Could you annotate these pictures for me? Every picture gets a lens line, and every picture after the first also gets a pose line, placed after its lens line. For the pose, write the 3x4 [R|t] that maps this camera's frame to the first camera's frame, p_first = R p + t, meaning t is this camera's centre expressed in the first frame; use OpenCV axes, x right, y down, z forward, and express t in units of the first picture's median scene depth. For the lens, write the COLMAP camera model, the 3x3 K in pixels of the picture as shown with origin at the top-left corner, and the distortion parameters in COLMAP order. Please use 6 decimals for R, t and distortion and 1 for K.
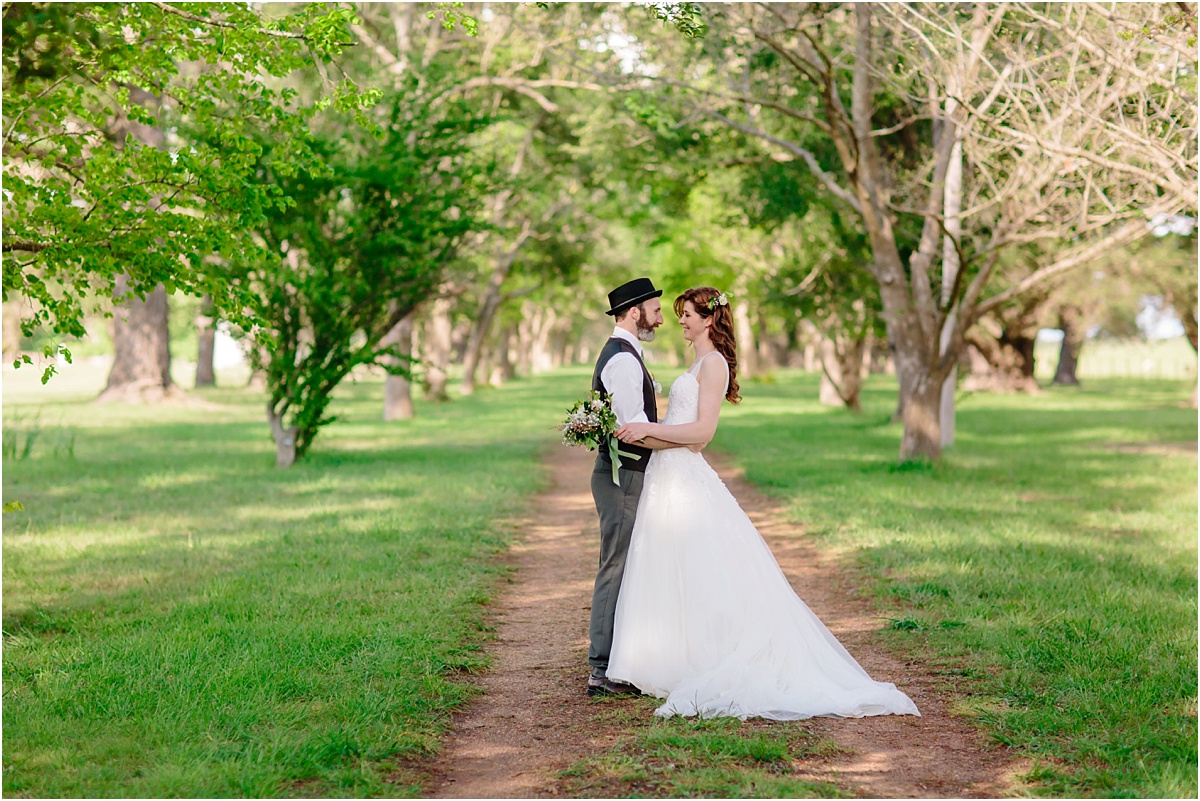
lens RADIAL K [[2936.6, 0, 600.0], [0, 2936.6, 400.5], [0, 0, 1]] dist [0.032583, 0.397900]
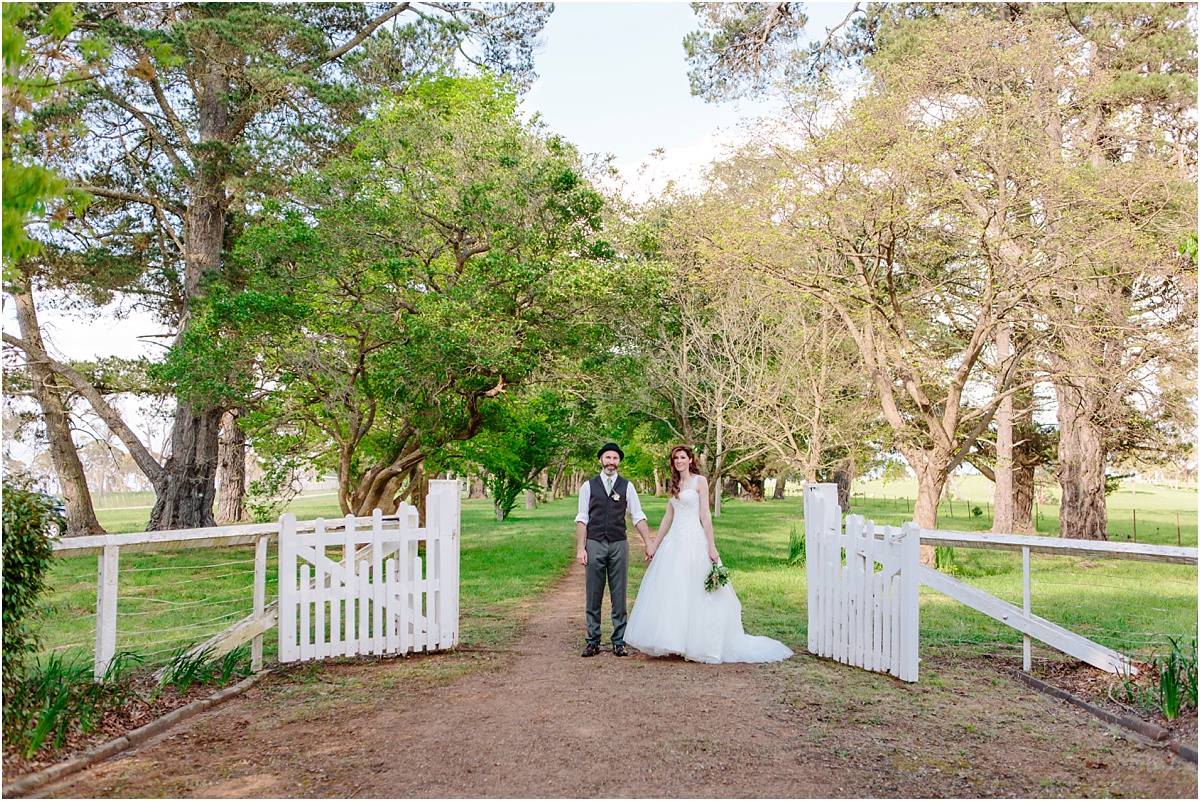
lens RADIAL K [[1214.8, 0, 600.0], [0, 1214.8, 400.5], [0, 0, 1]] dist [-0.000616, 0.001276]
pose [[0.999996, 0.002777, -0.000506, -0.001674], [-0.002810, 0.996190, -0.087161, 0.006128], [0.000262, 0.087162, 0.996194, -0.273187]]
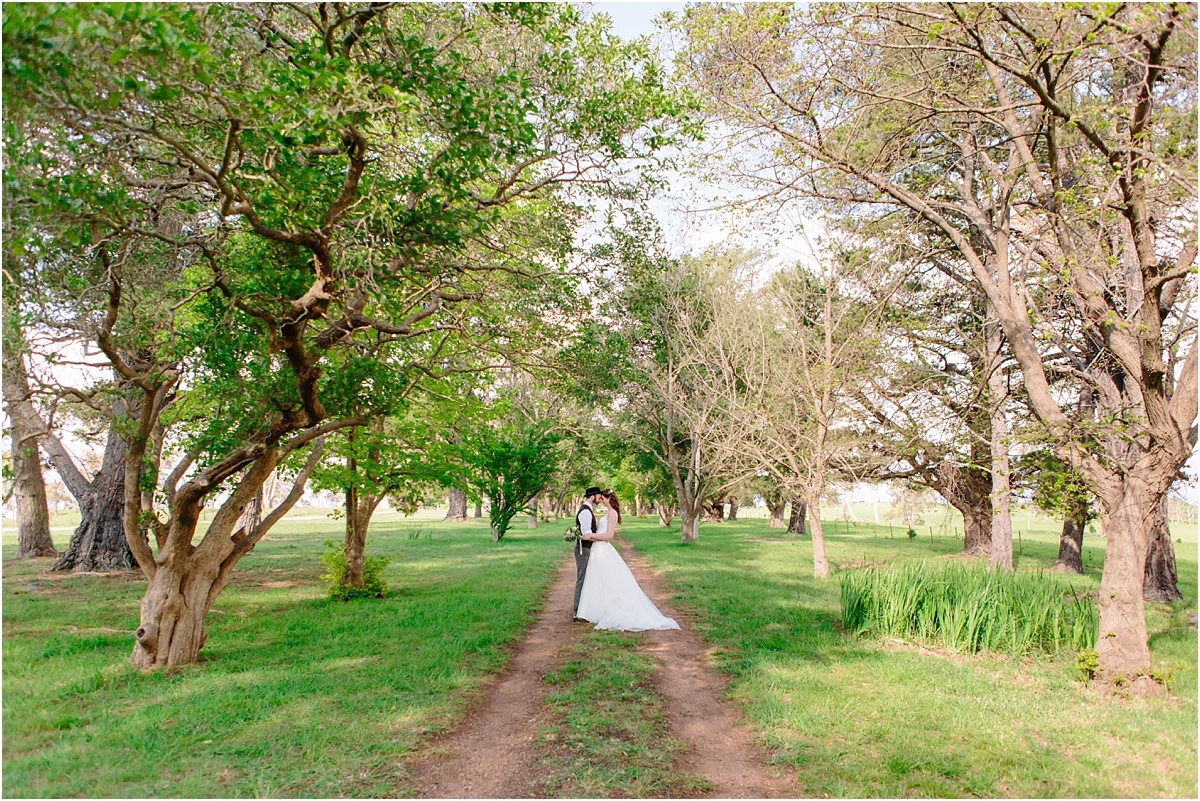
lens RADIAL K [[856.3, 0, 600.0], [0, 856.3, 400.5], [0, 0, 1]] dist [-0.007724, -0.000953]
pose [[0.999900, 0.013883, 0.002655, 0.005618], [-0.013369, 0.989867, -0.141370, -0.000659], [-0.004591, 0.141321, 0.989953, 0.024454]]
